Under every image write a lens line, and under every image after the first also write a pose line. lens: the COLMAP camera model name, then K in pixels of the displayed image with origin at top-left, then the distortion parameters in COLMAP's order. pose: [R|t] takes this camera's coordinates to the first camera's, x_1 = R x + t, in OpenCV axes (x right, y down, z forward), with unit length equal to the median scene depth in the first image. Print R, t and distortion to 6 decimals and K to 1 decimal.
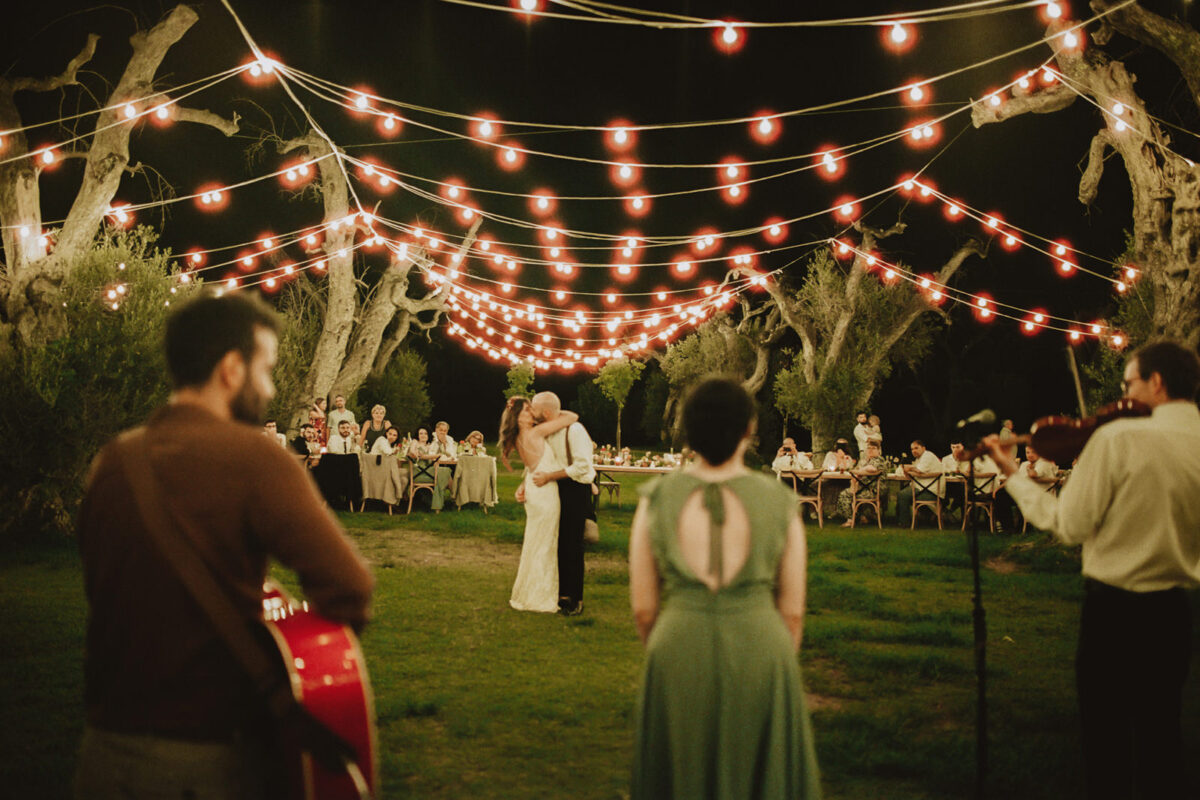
lens RADIAL K [[1161.5, 0, 610.8], [0, 1161.5, 410.6], [0, 0, 1]] dist [-0.032139, 0.000000]
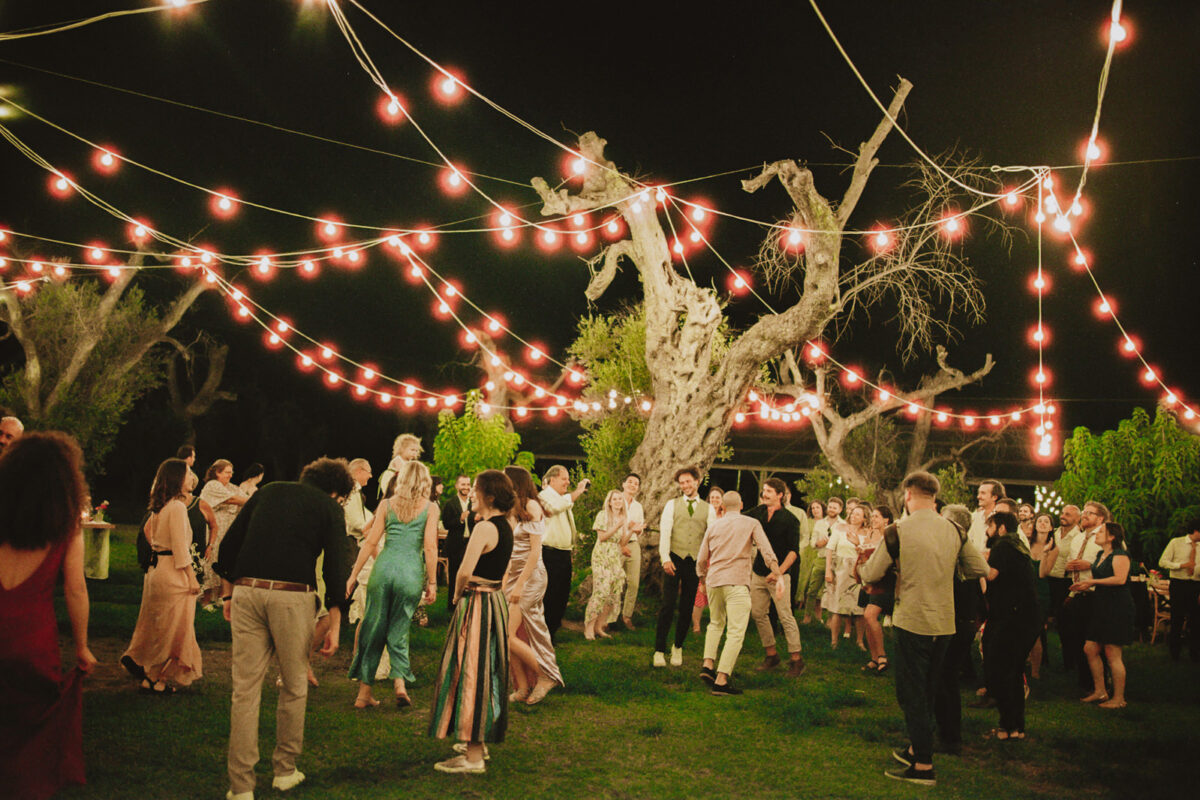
lens RADIAL K [[1157.1, 0, 593.8], [0, 1157.1, 406.2], [0, 0, 1]] dist [-0.063754, 0.000000]
pose [[0.597680, 0.074335, 0.798282, -0.268493], [-0.058483, 0.997082, -0.049061, -0.009365], [-0.799599, -0.017363, 0.600283, 0.168136]]
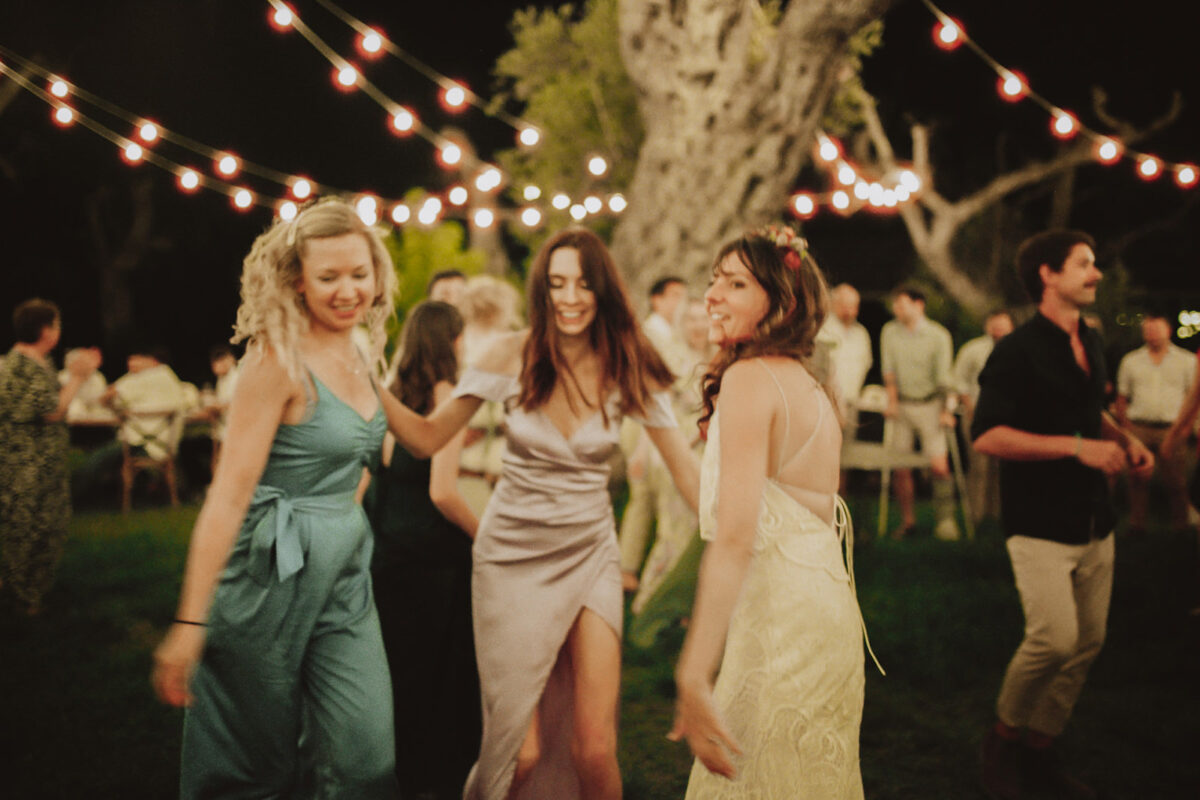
lens RADIAL K [[1161.5, 0, 596.9], [0, 1161.5, 390.7], [0, 0, 1]] dist [-0.032139, 0.000000]
pose [[0.633455, -0.050388, 0.772137, -0.017271], [-0.001816, 0.997778, 0.066603, 0.004571], [-0.773777, -0.043592, 0.631956, 0.316562]]
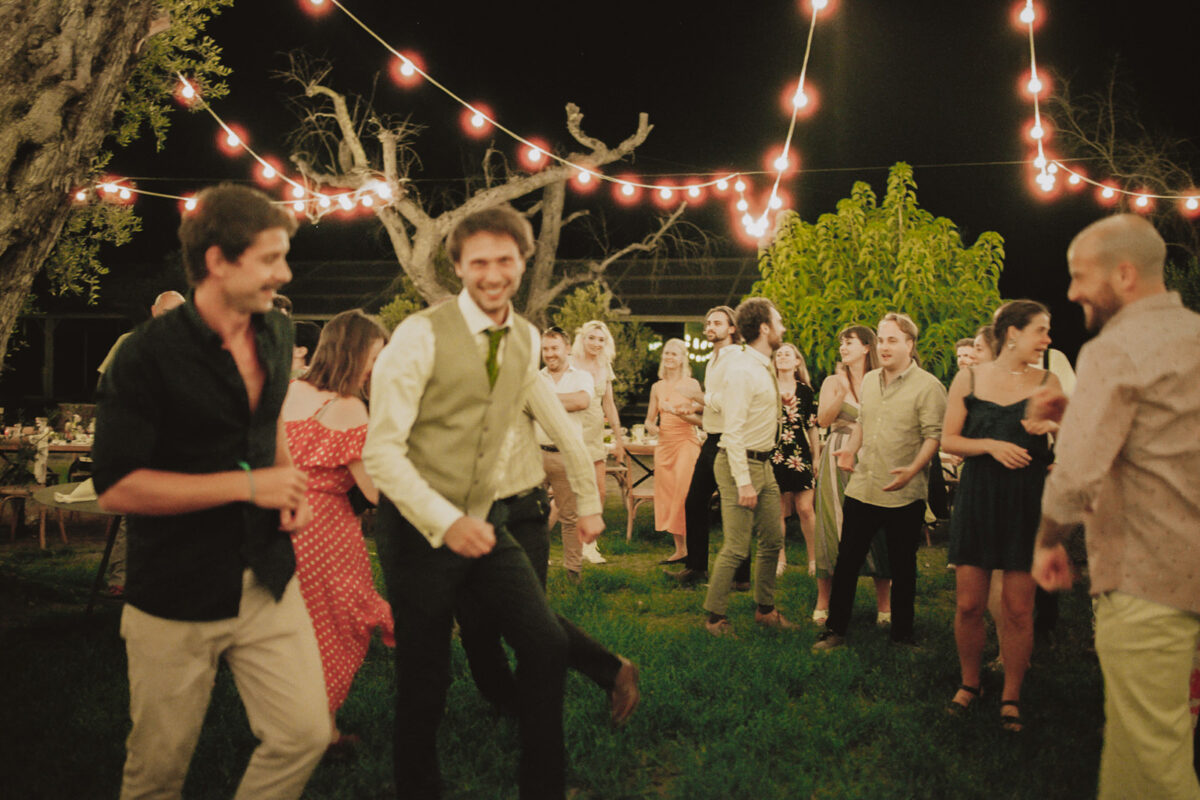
lens RADIAL K [[1161.5, 0, 589.7], [0, 1161.5, 371.6], [0, 0, 1]] dist [-0.032139, 0.000000]
pose [[0.323776, -0.022178, 0.945874, 0.061830], [-0.010802, 0.999573, 0.027134, 0.007685], [-0.946072, -0.019003, 0.323398, 0.295128]]
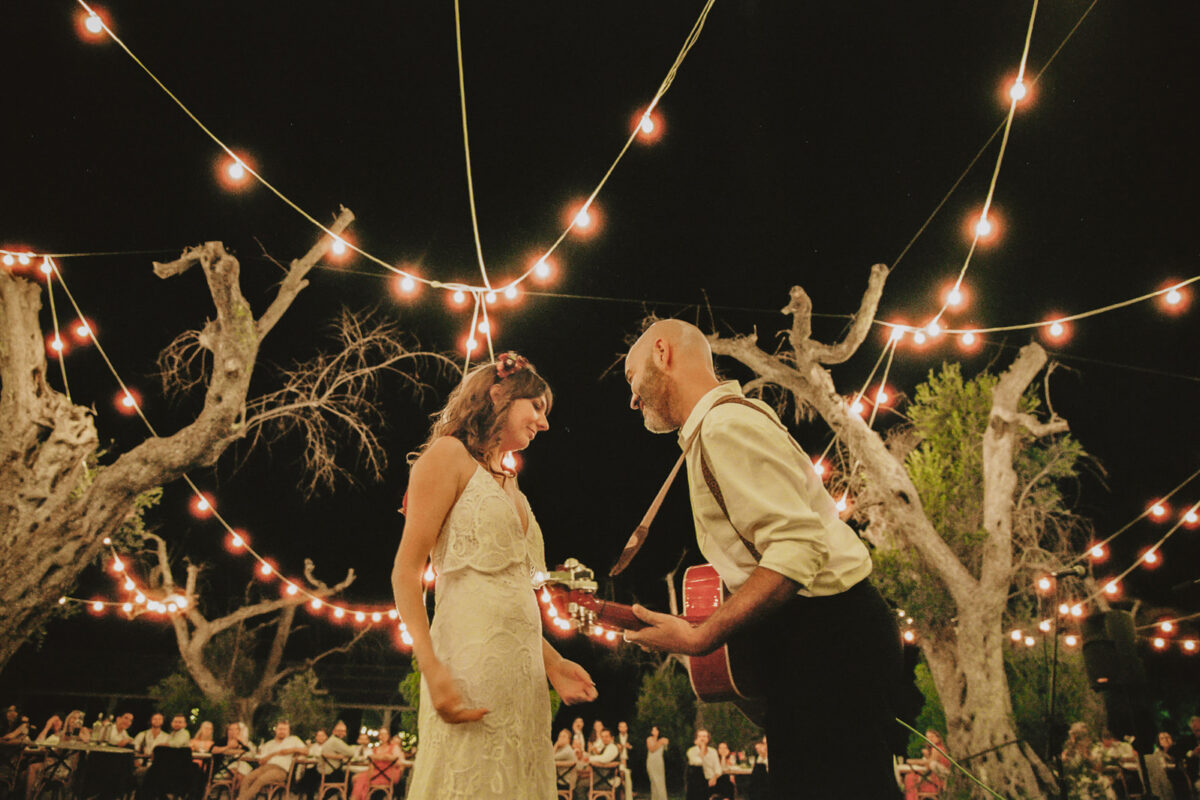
lens RADIAL K [[832.2, 0, 604.2], [0, 832.2, 398.2], [0, 0, 1]] dist [-0.086128, 0.047316]
pose [[-0.019077, 0.390988, 0.920198, -0.102909], [-0.022855, 0.919955, -0.391358, 0.032886], [-0.999557, -0.028497, -0.008614, 0.249743]]
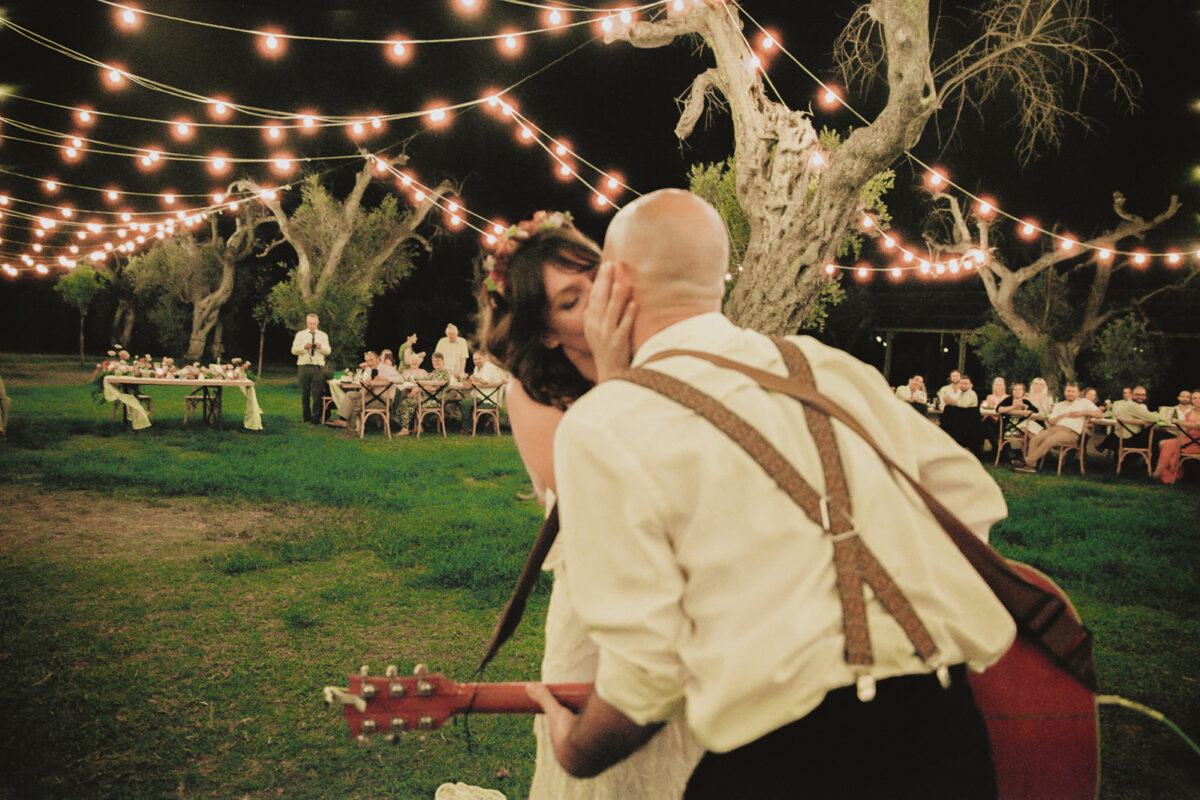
lens RADIAL K [[832.2, 0, 607.1], [0, 832.2, 406.1], [0, 0, 1]] dist [-0.086128, 0.047316]
pose [[0.808864, -0.030878, 0.587184, -0.059770], [-0.026360, 0.995712, 0.088672, 0.003075], [-0.587404, -0.087202, 0.804582, 0.214137]]
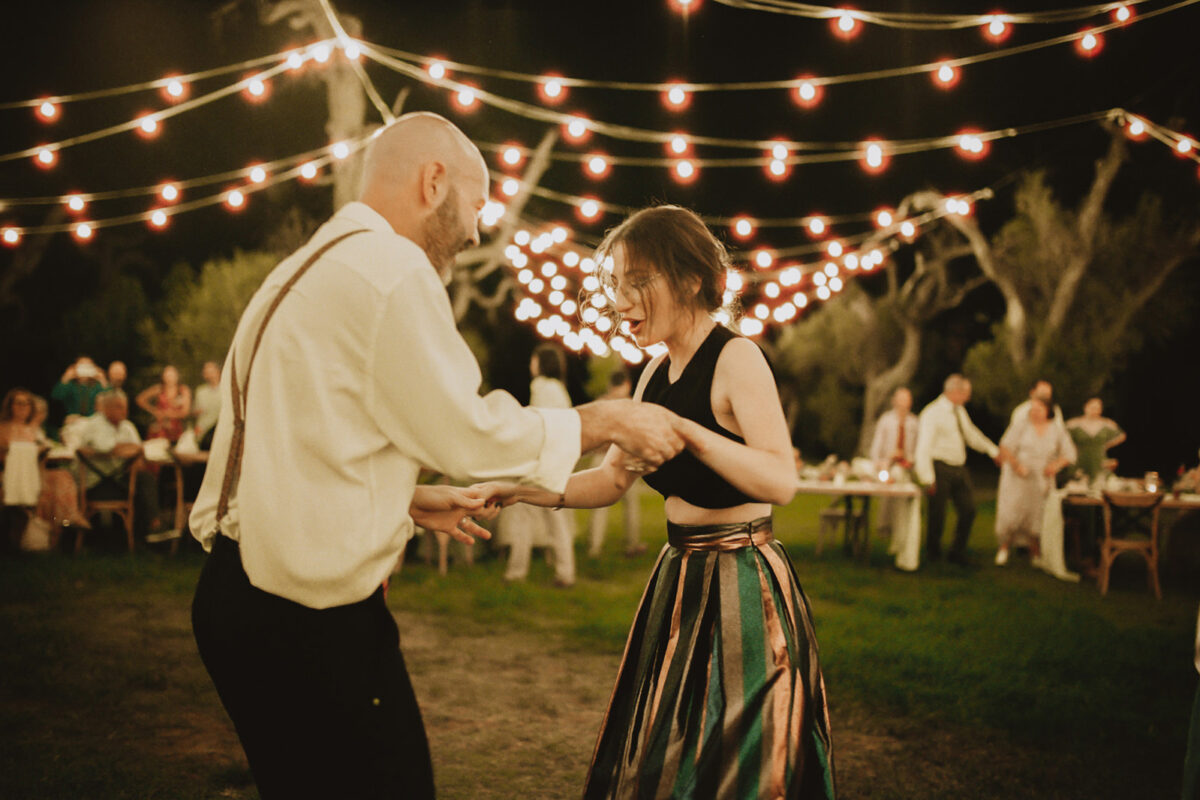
lens RADIAL K [[1161.5, 0, 608.9], [0, 1161.5, 399.9], [0, 0, 1]] dist [-0.032139, 0.000000]
pose [[0.997423, 0.005364, -0.071539, -0.026705], [-0.006451, 0.999867, -0.014967, 0.012021], [0.071449, 0.015390, 0.997326, 0.299409]]
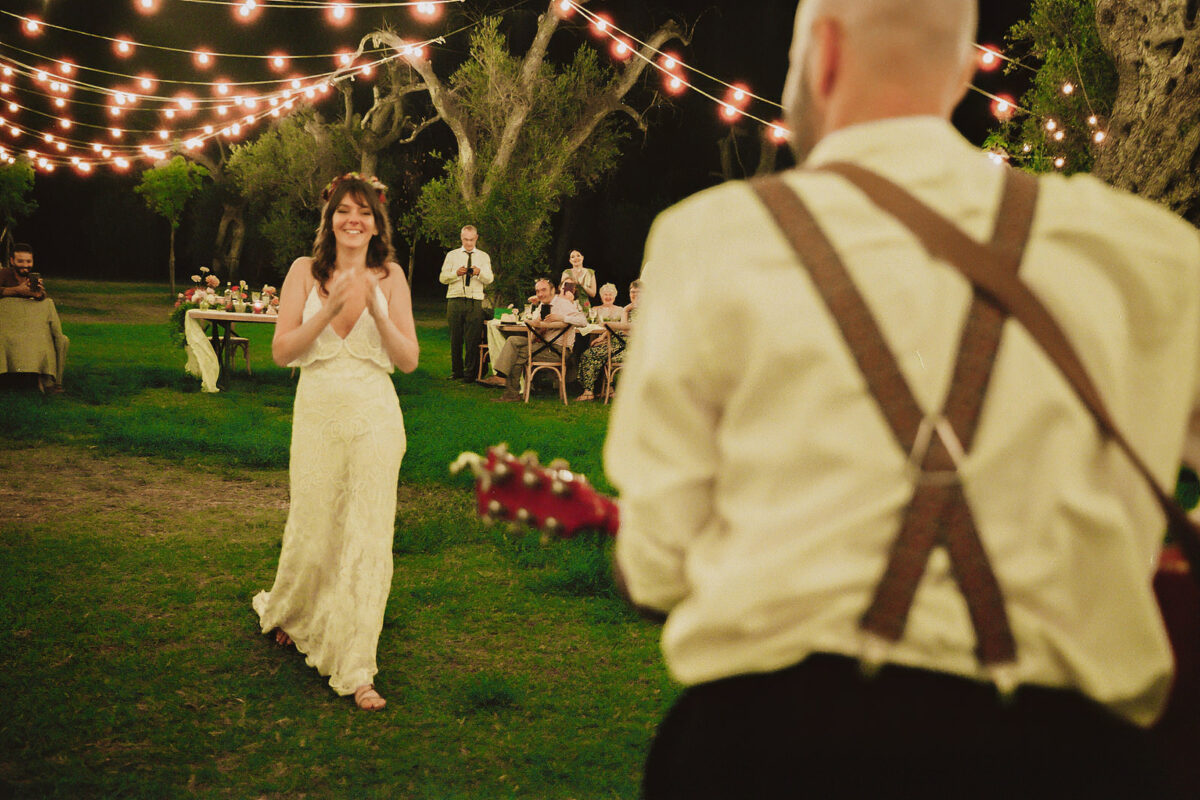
lens RADIAL K [[1286.8, 0, 607.3], [0, 1286.8, 406.0], [0, 0, 1]] dist [0.050153, 0.000000]
pose [[0.932356, -0.025295, 0.360655, -0.052886], [-0.021243, 0.991993, 0.124493, 0.003065], [-0.360917, -0.123733, 0.924353, 0.183788]]
